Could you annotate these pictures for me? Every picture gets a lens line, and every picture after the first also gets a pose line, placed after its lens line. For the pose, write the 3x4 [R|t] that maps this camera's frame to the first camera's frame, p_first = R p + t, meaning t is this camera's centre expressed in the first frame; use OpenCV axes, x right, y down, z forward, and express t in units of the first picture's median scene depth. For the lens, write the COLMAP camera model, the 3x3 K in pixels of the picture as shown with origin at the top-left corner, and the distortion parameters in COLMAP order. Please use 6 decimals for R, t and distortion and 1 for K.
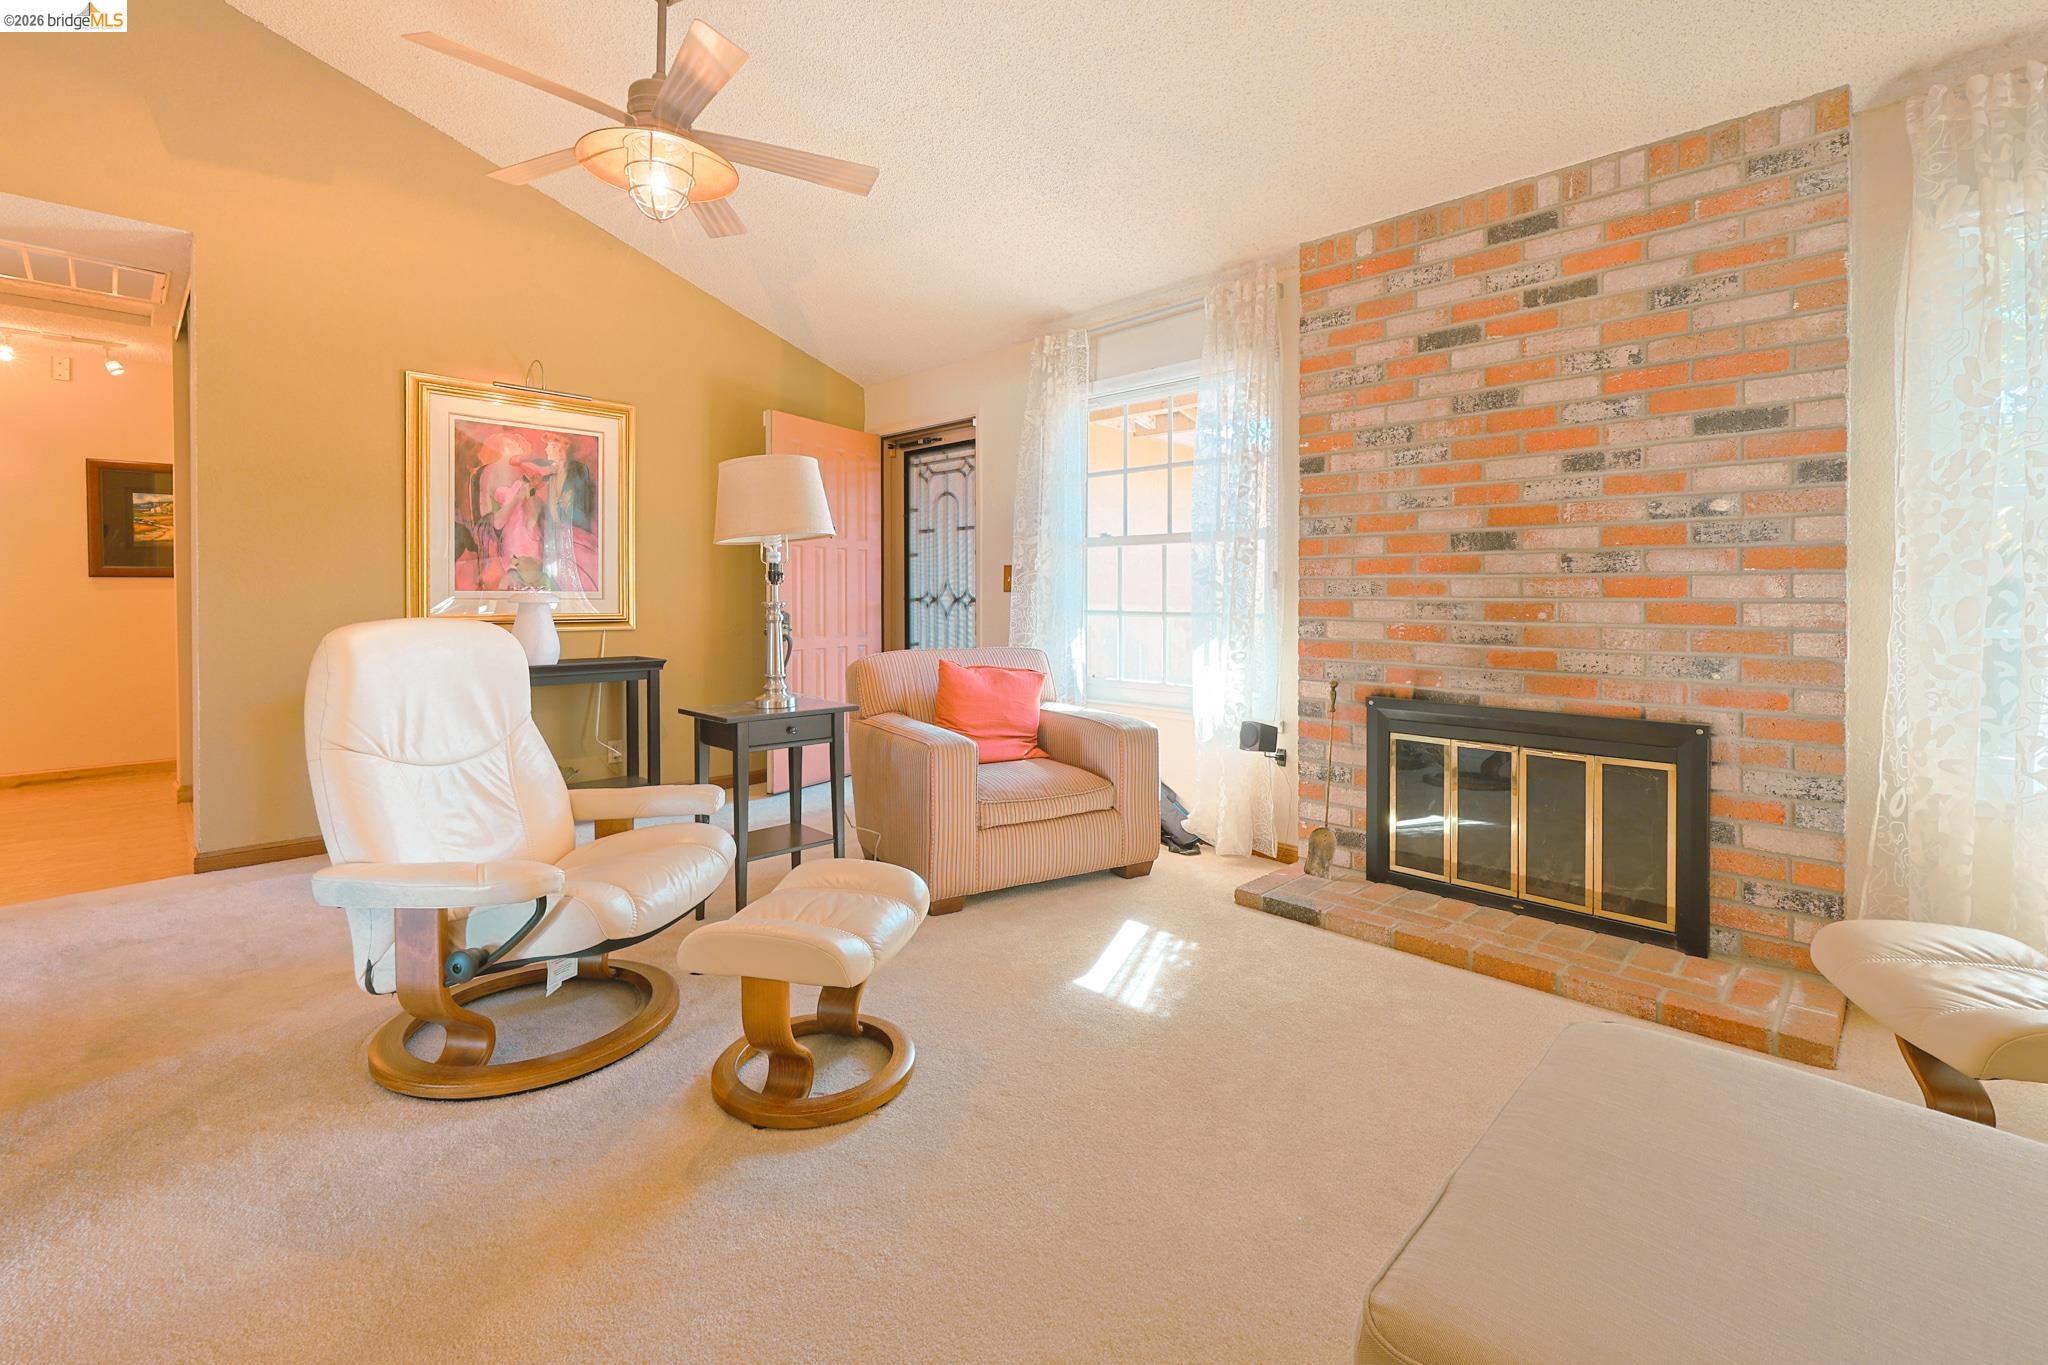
lens RADIAL K [[879.1, 0, 1026.7], [0, 879.1, 603.0], [0, 0, 1]] dist [0.001093, 0.000016]
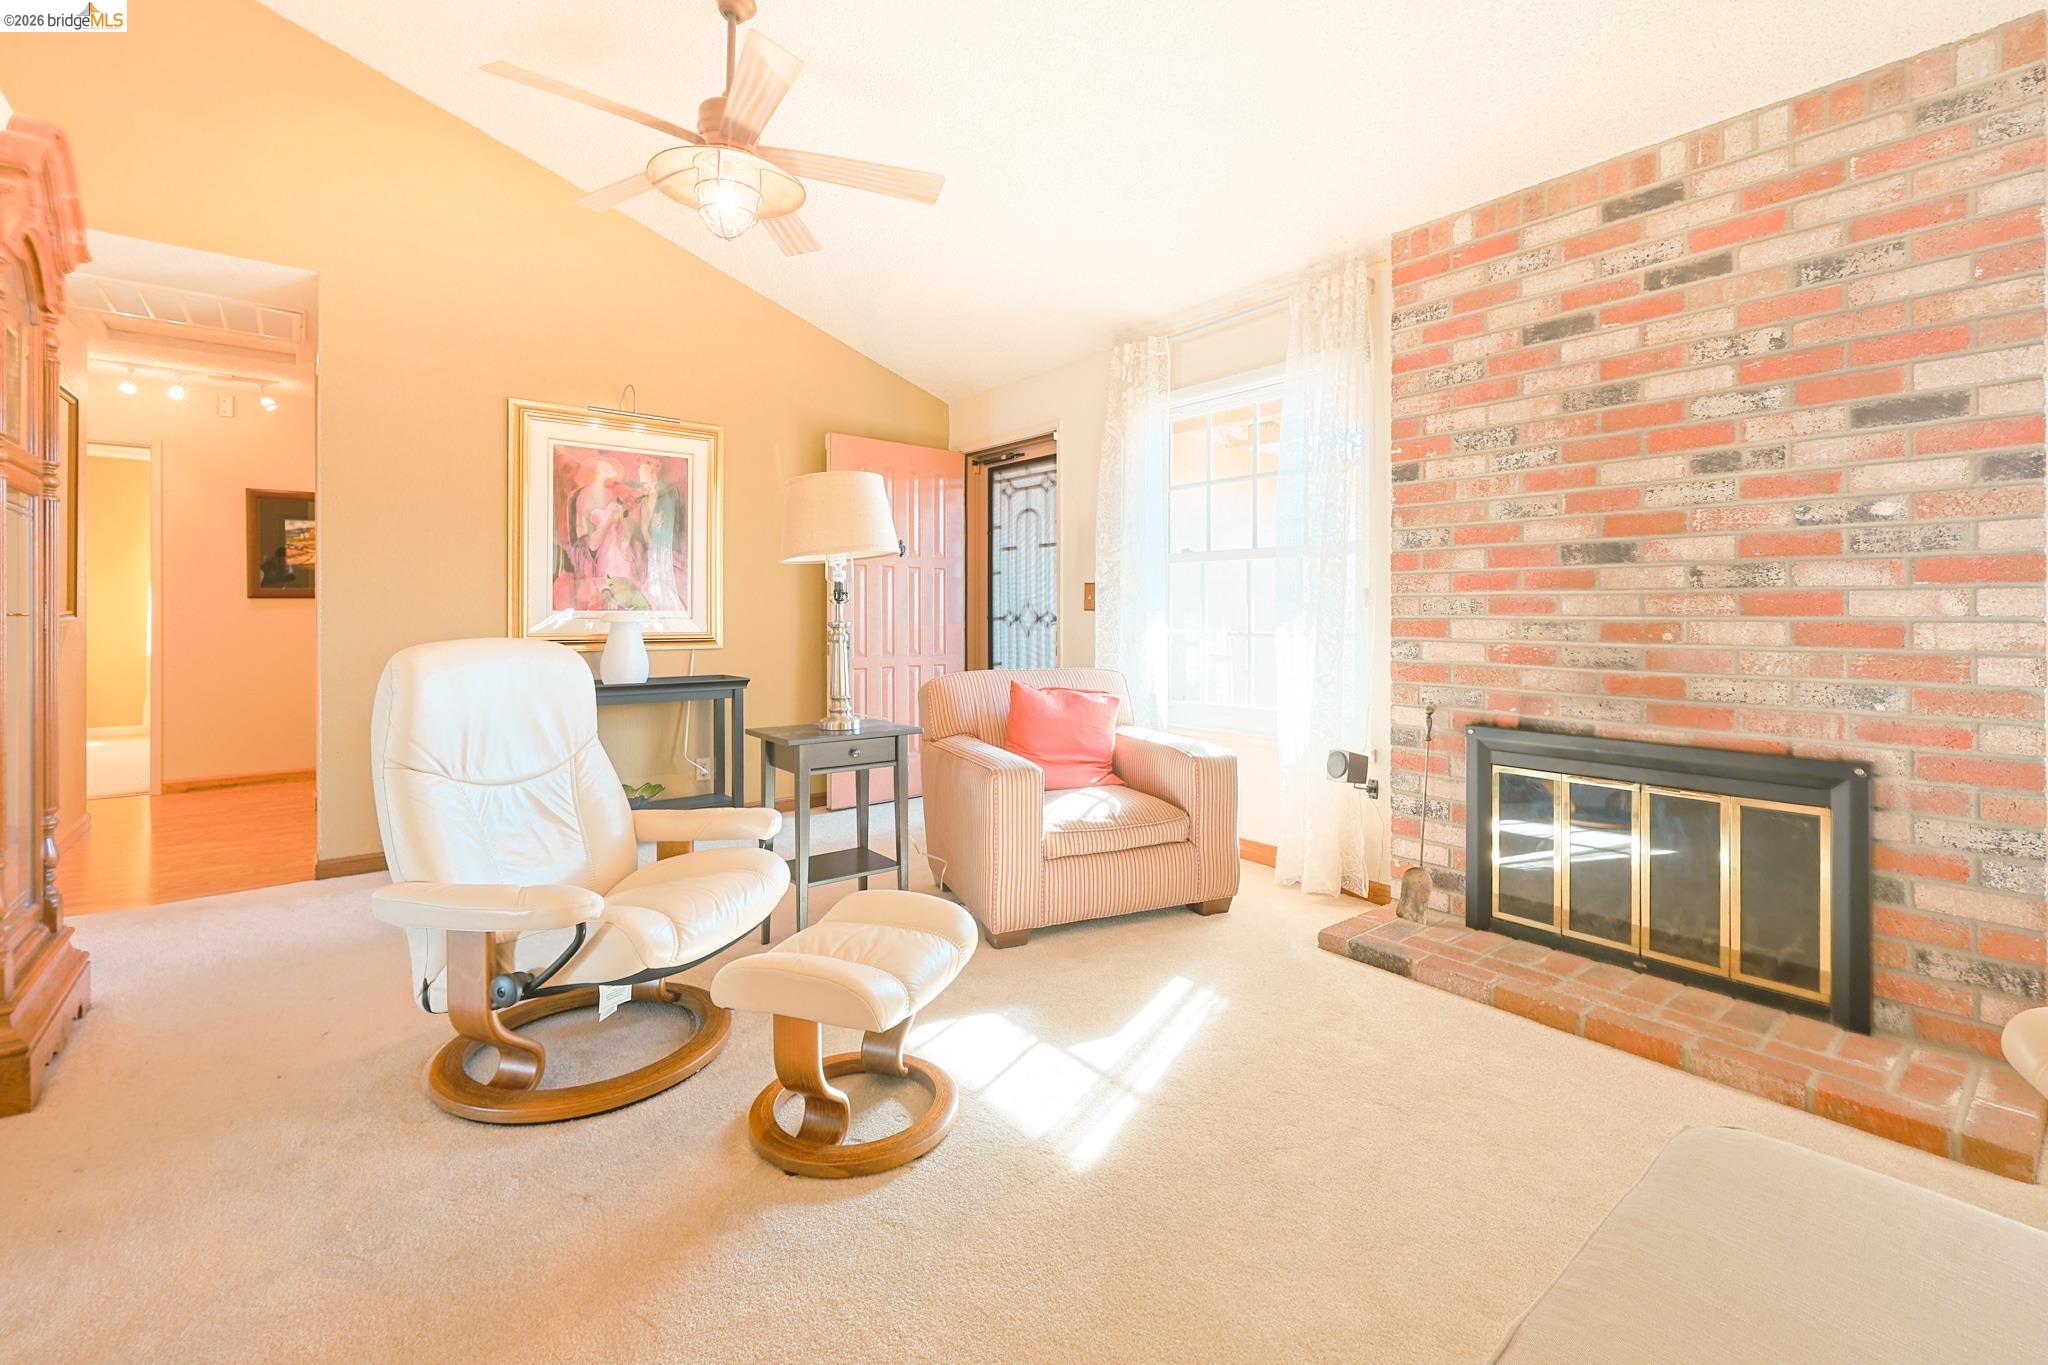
lens RADIAL K [[879.1, 0, 1051.2], [0, 879.1, 616.1], [0, 0, 1]] dist [0.001093, 0.000016]
pose [[0.995373, -0.001463, -0.096070, 0.048307], [0.000942, 0.999985, -0.005467, -0.001736], [0.096077, 0.005351, 0.995360, 0.052456]]
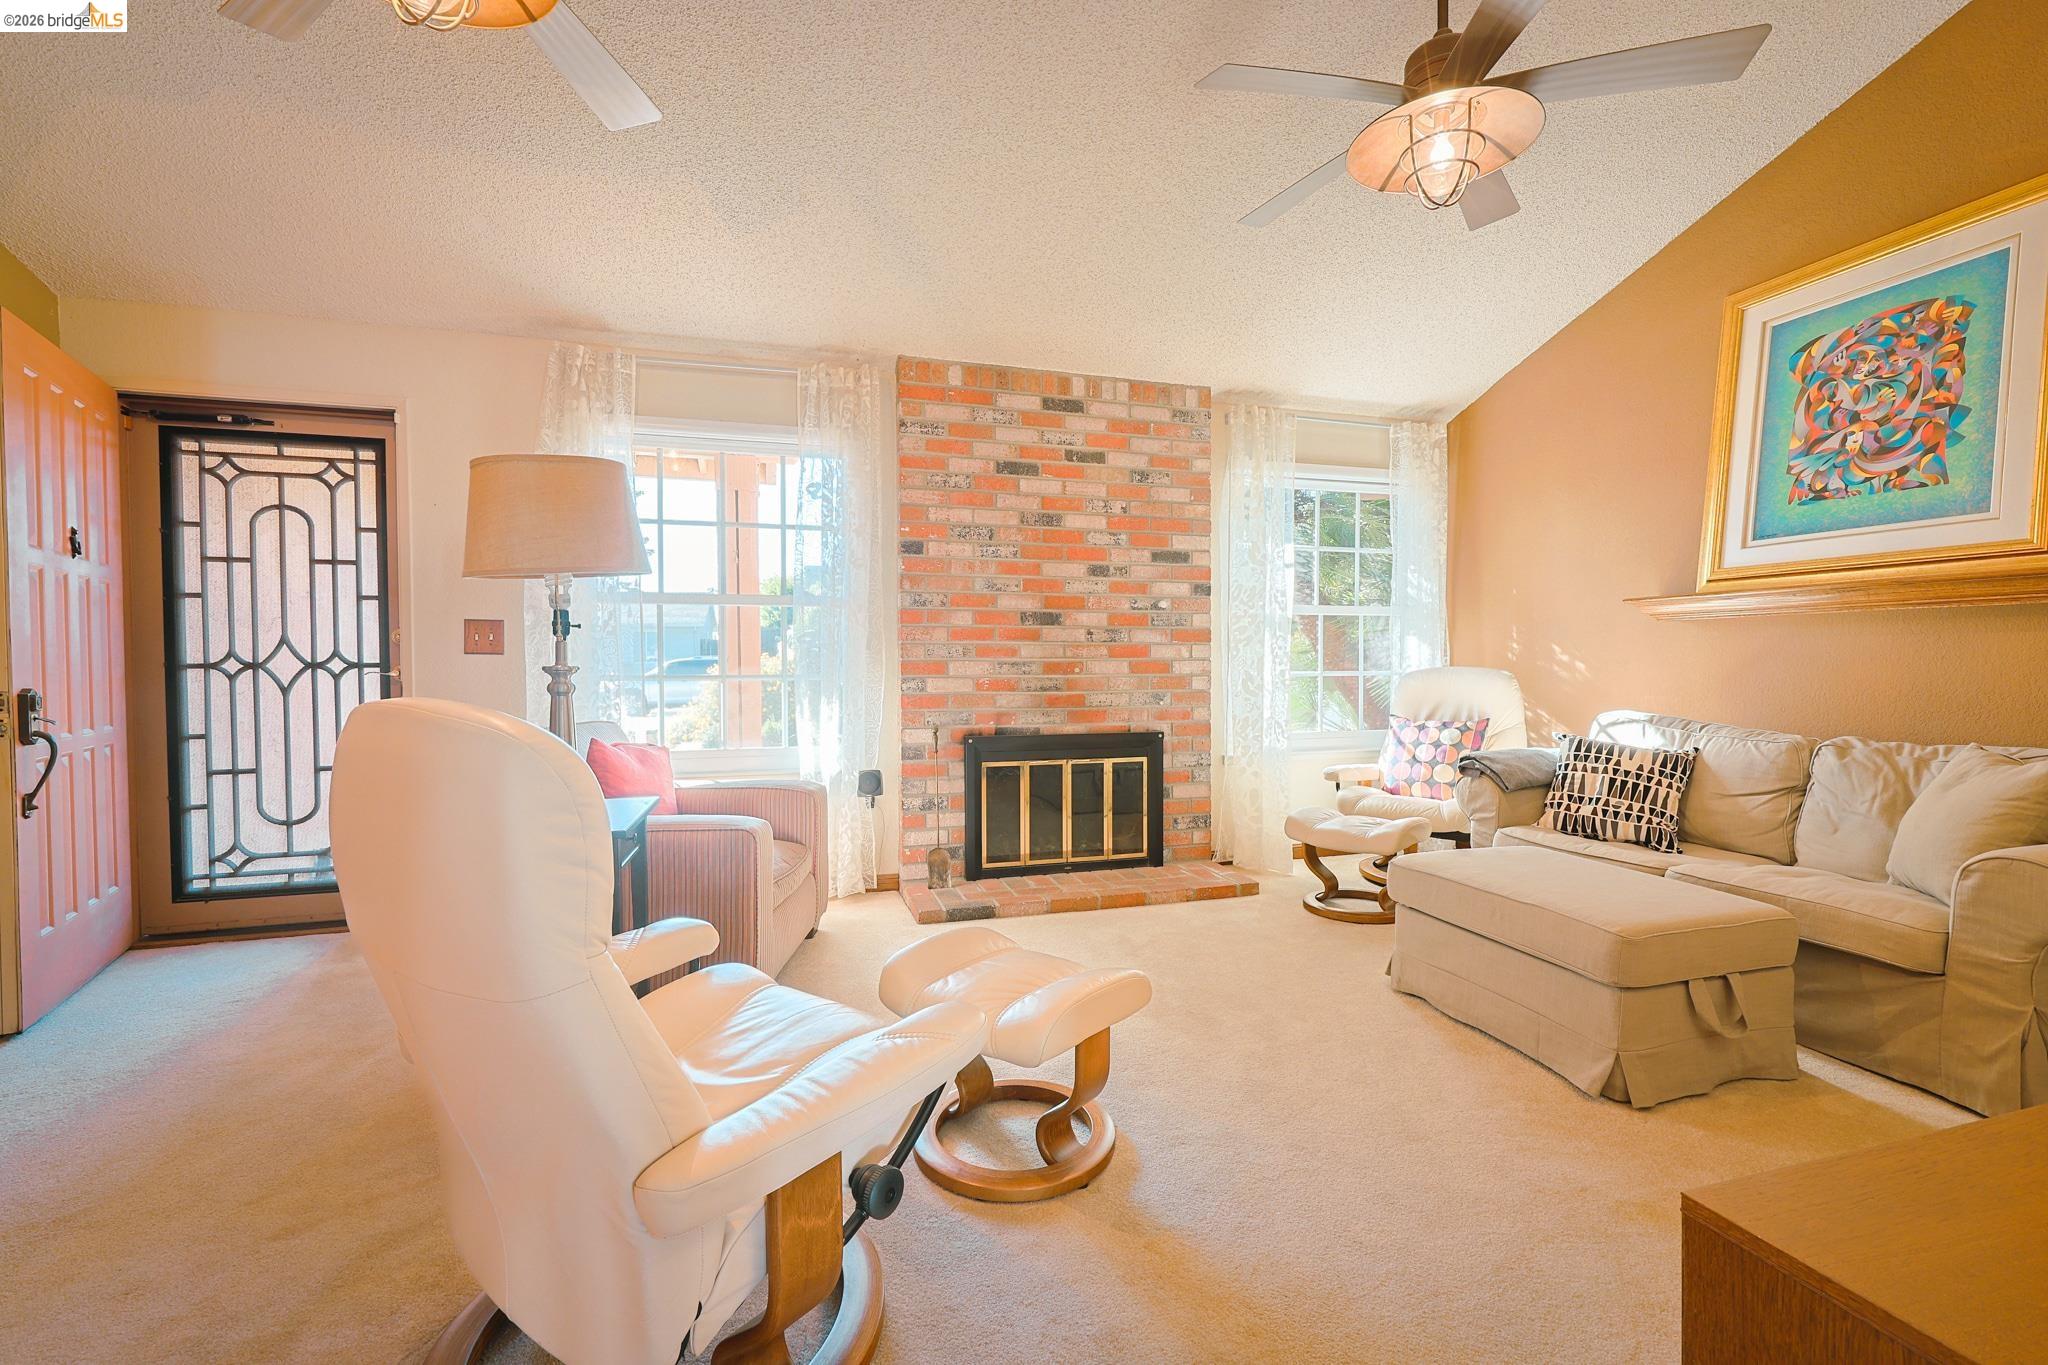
lens RADIAL K [[879.1, 0, 1029.3], [0, 879.1, 680.4], [0, 0, 1]] dist [0.001093, 0.000016]
pose [[0.490931, -0.022088, 0.870918, -0.700959], [0.011889, 0.999755, 0.018654, 0.002566], [-0.871117, 0.001197, 0.491074, 0.312630]]
